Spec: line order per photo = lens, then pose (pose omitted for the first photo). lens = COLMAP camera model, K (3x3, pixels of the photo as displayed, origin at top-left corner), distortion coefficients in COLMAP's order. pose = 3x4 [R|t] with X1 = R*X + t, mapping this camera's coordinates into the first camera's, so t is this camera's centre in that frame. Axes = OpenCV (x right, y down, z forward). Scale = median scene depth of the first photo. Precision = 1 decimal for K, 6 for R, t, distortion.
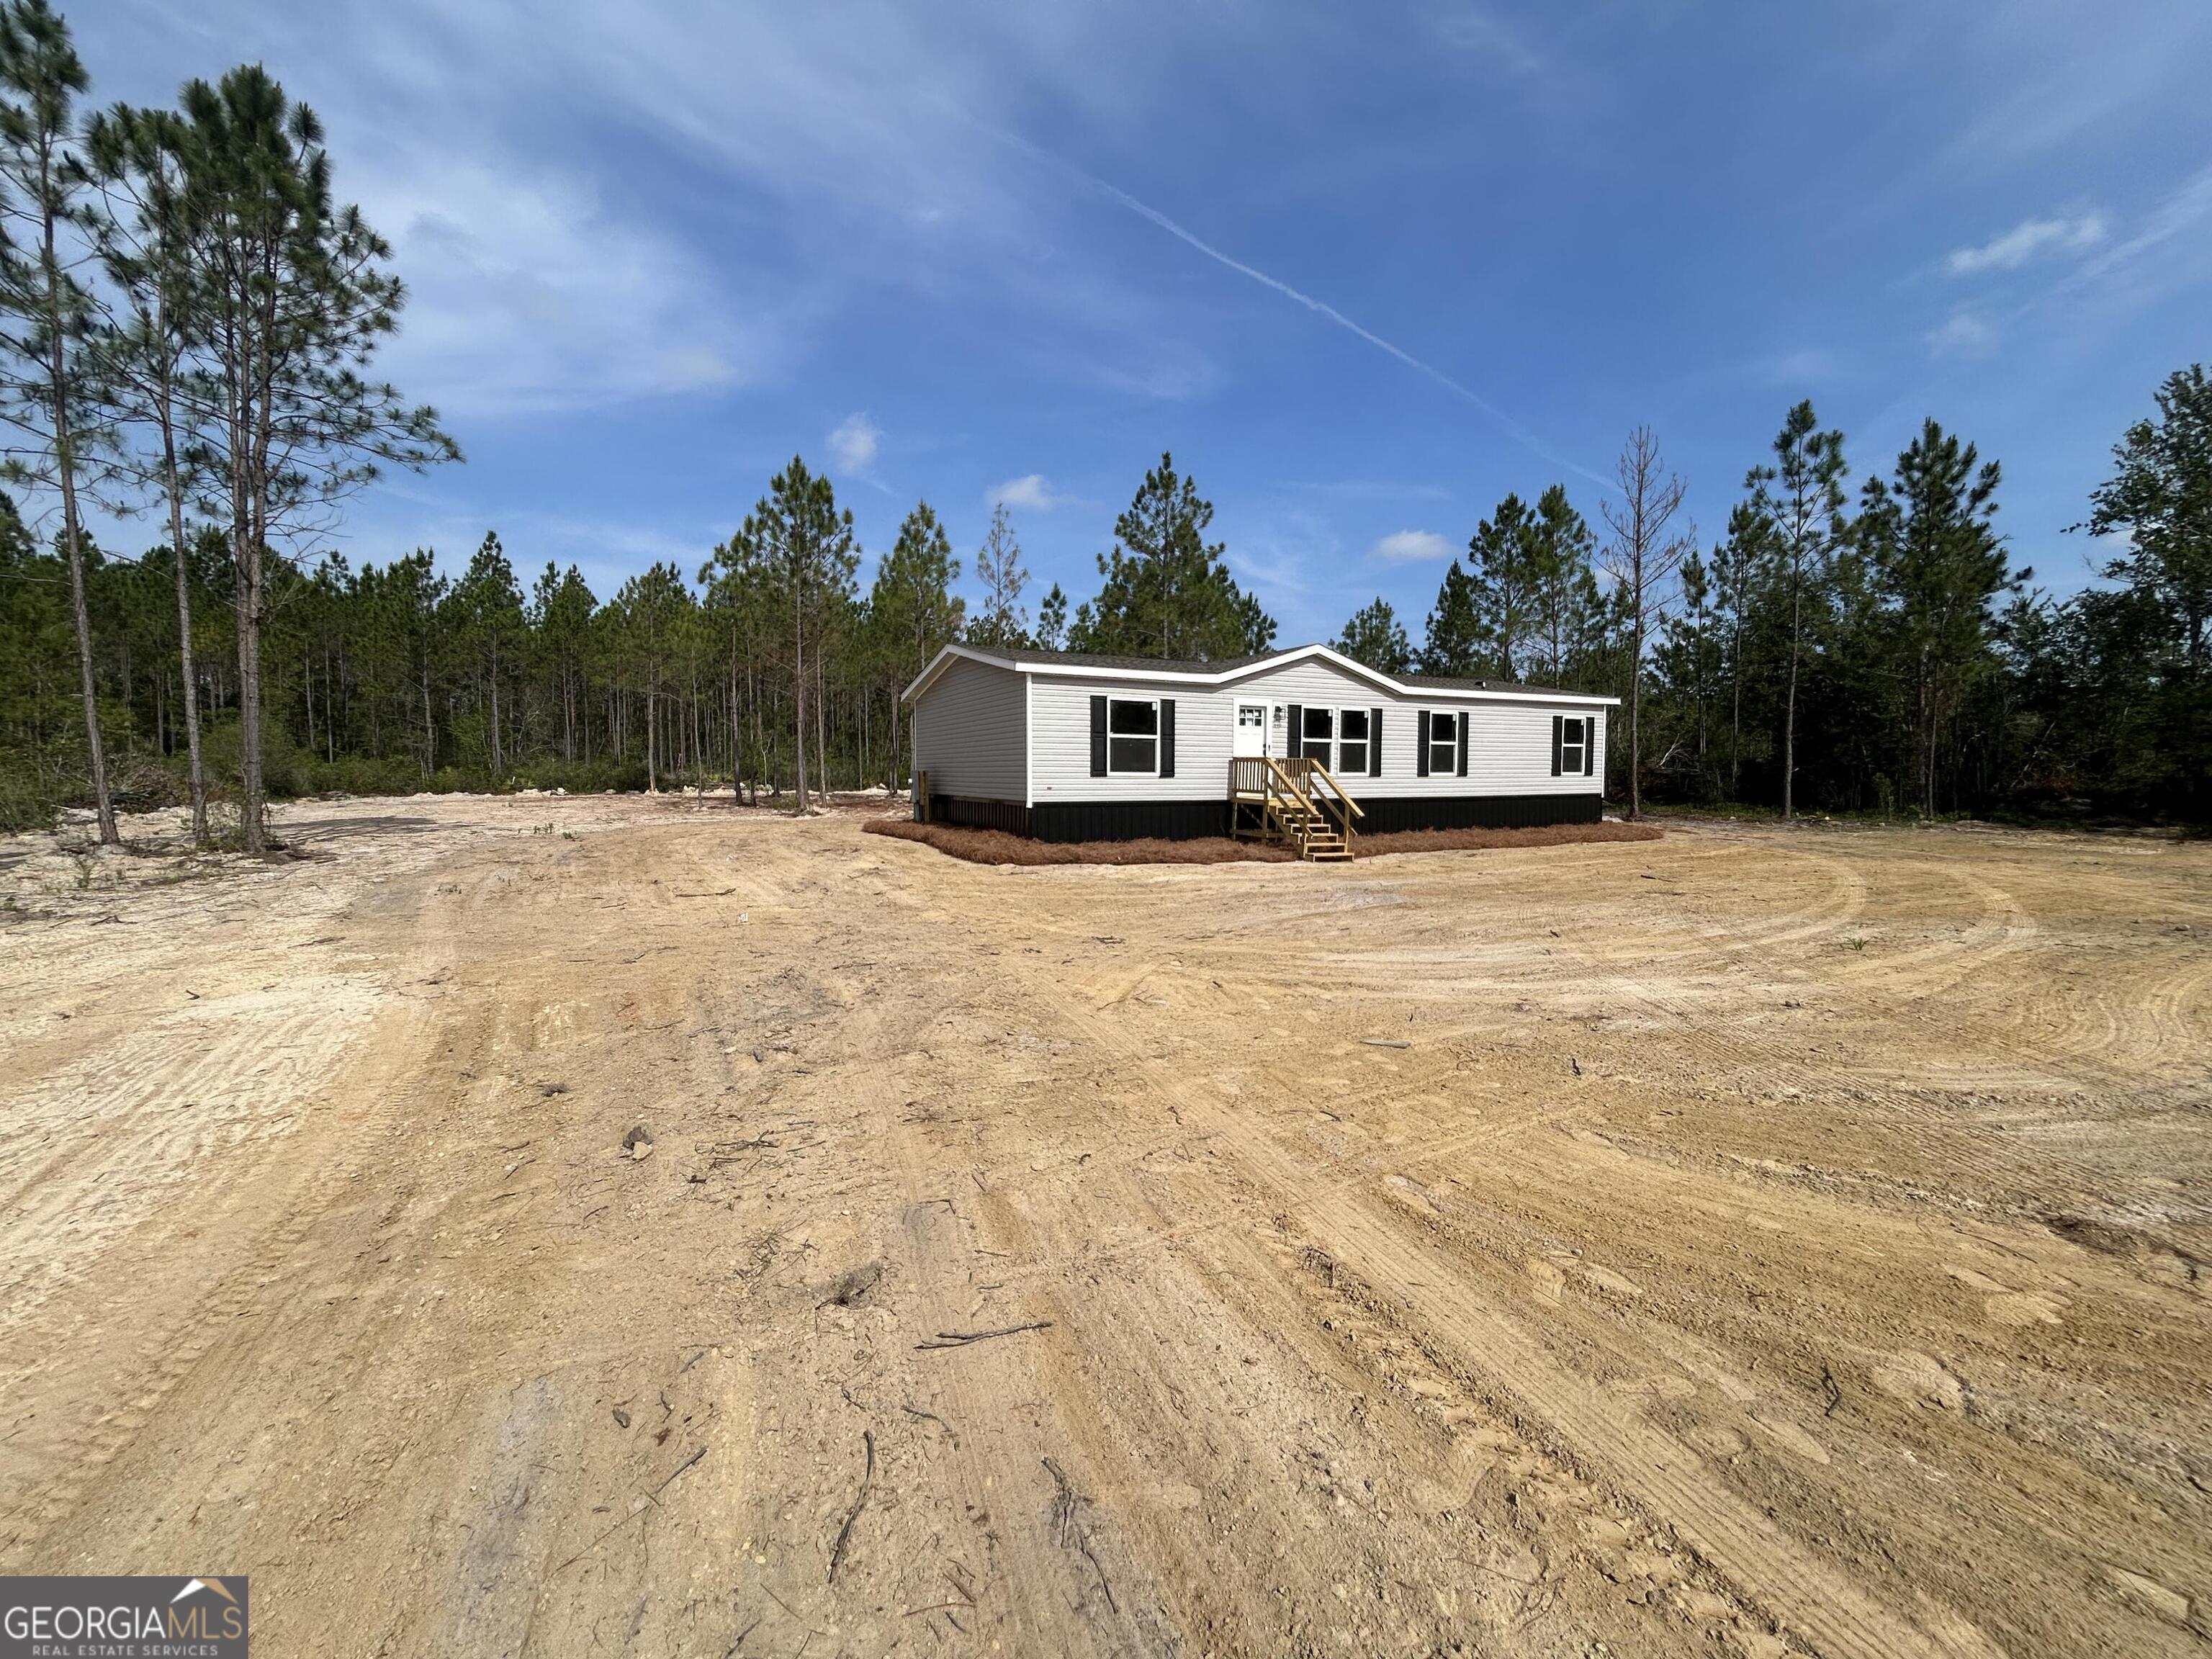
lens RADIAL K [[899.2, 0, 1095.4], [0, 899.2, 829.6], [0, 0, 1]] dist [0.001115, 0.001020]
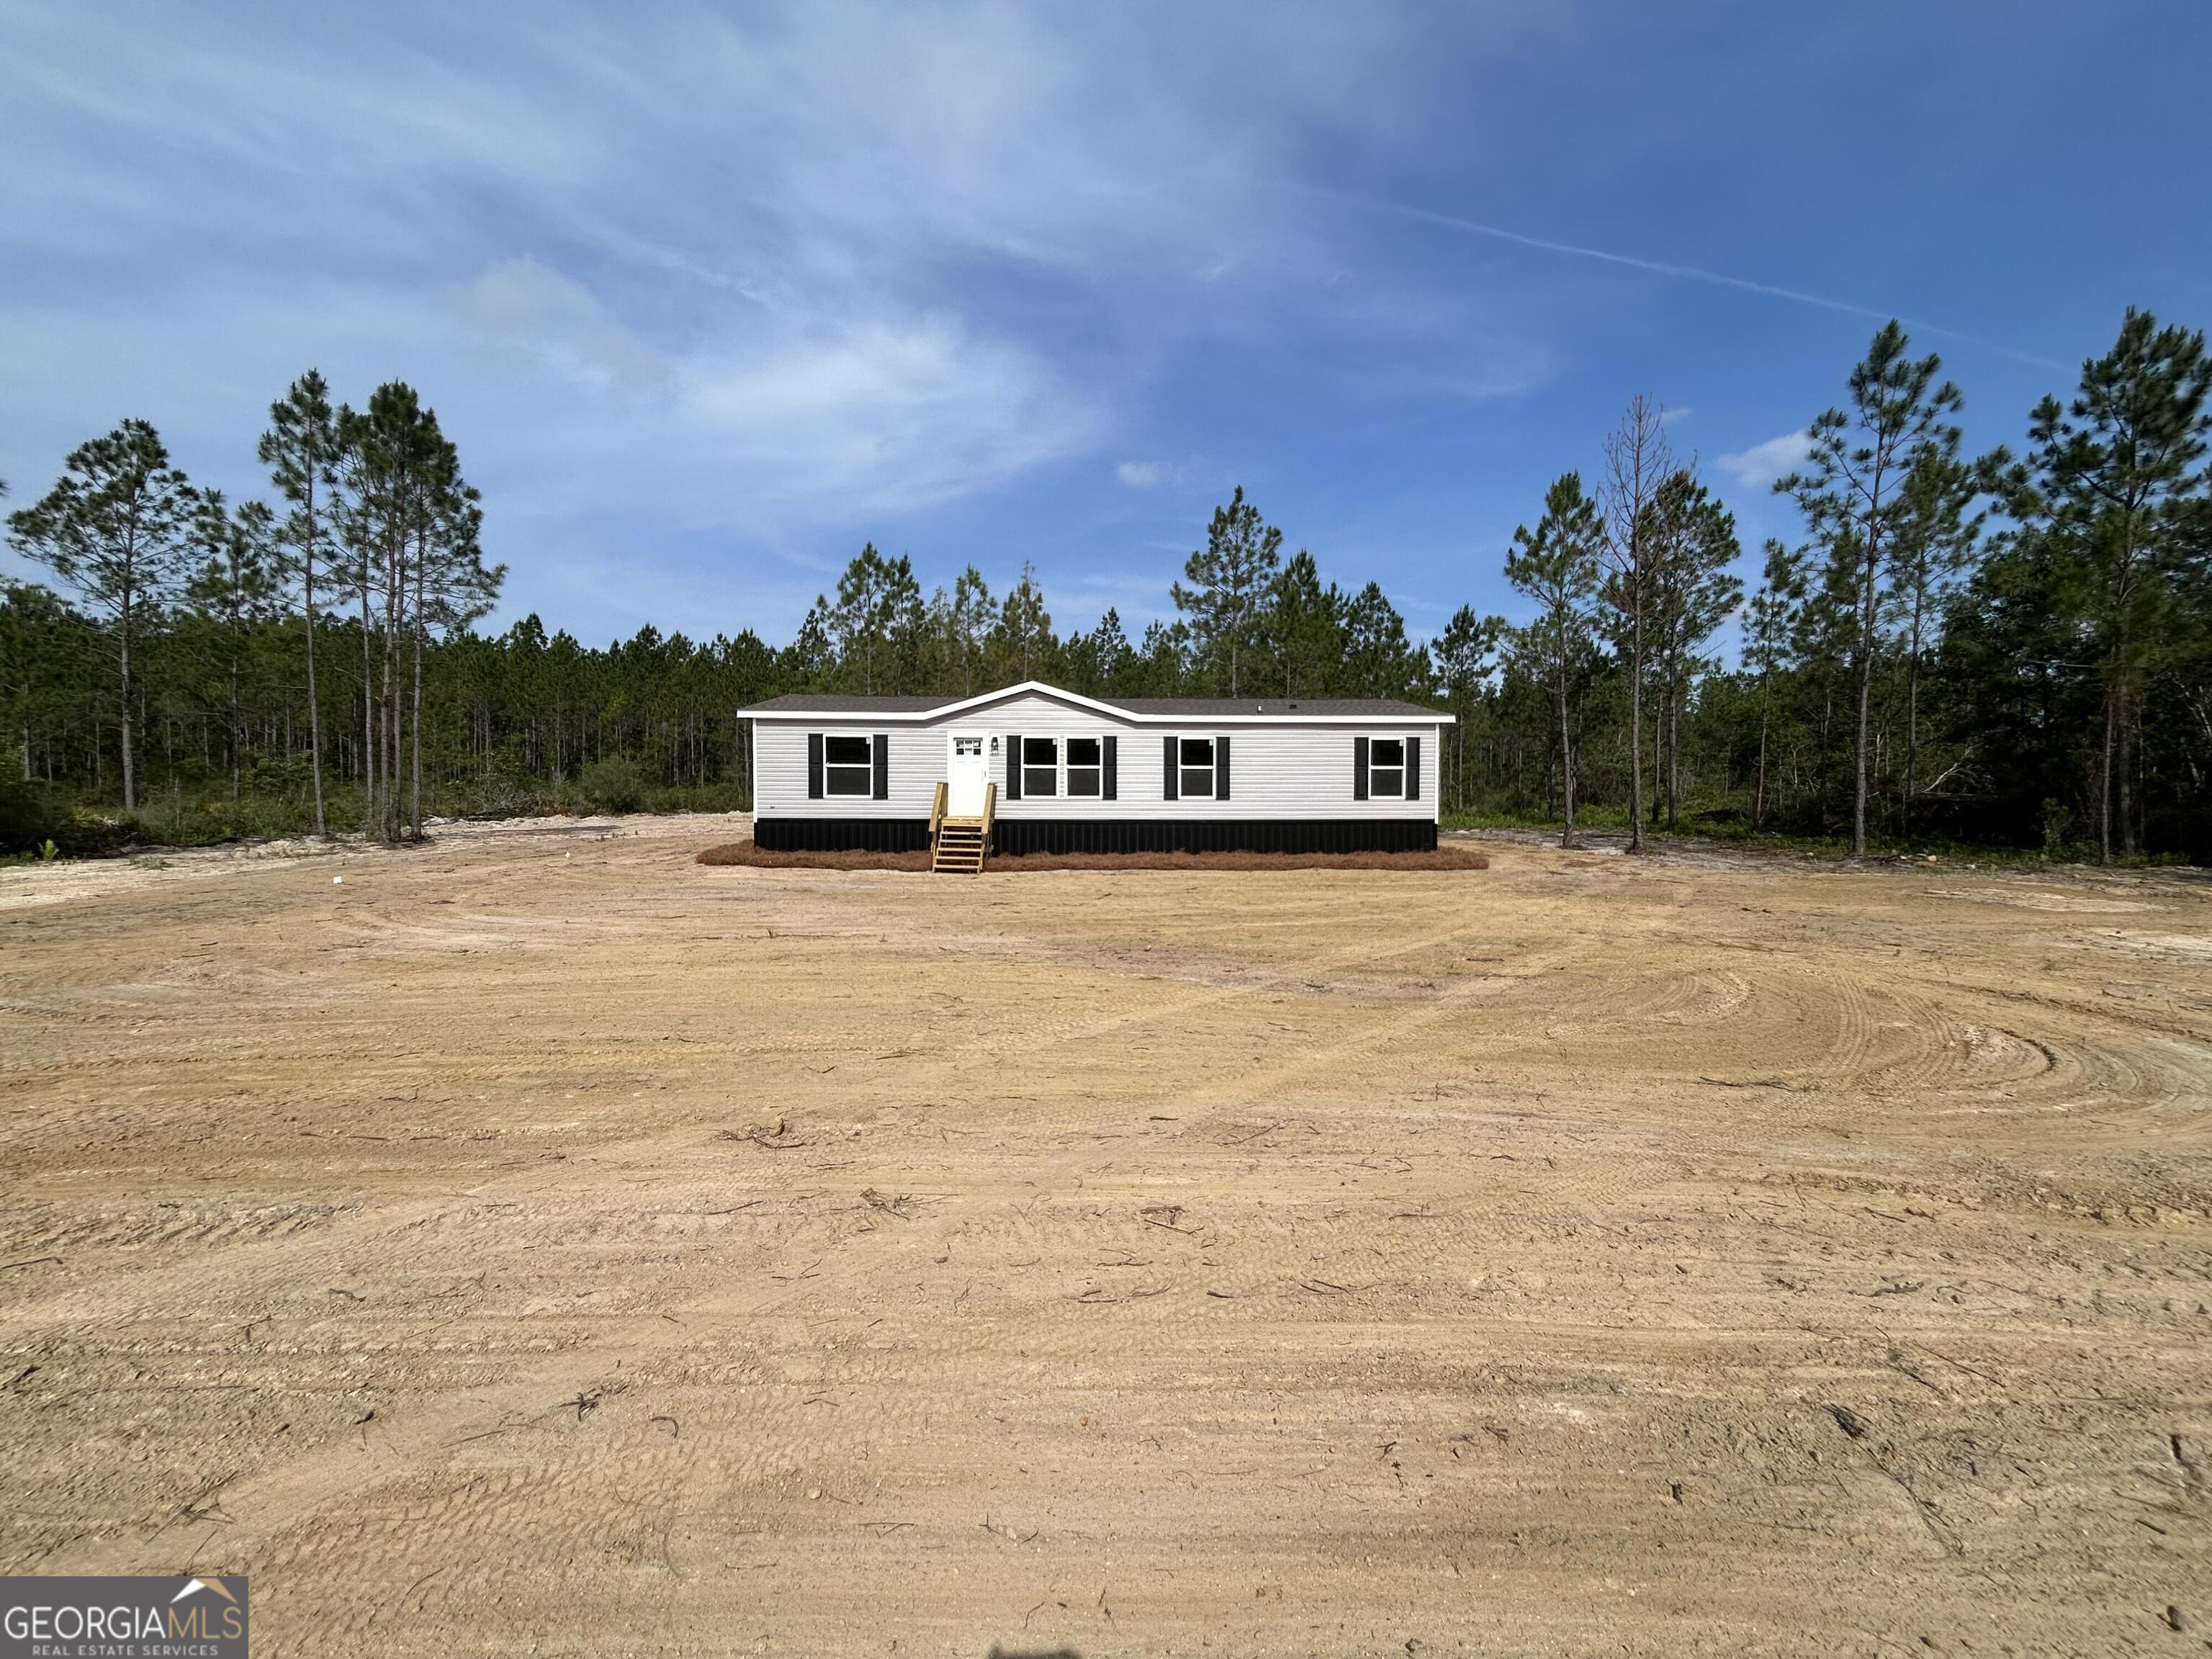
lens RADIAL K [[899.2, 0, 1100.7], [0, 899.2, 827.6], [0, 0, 1]] dist [0.001115, 0.001020]
pose [[0.904233, 0.015660, -0.426753, 0.760294], [-0.030318, 0.999160, -0.027574, 0.004081], [0.425963, 0.037872, 0.903948, 0.031928]]
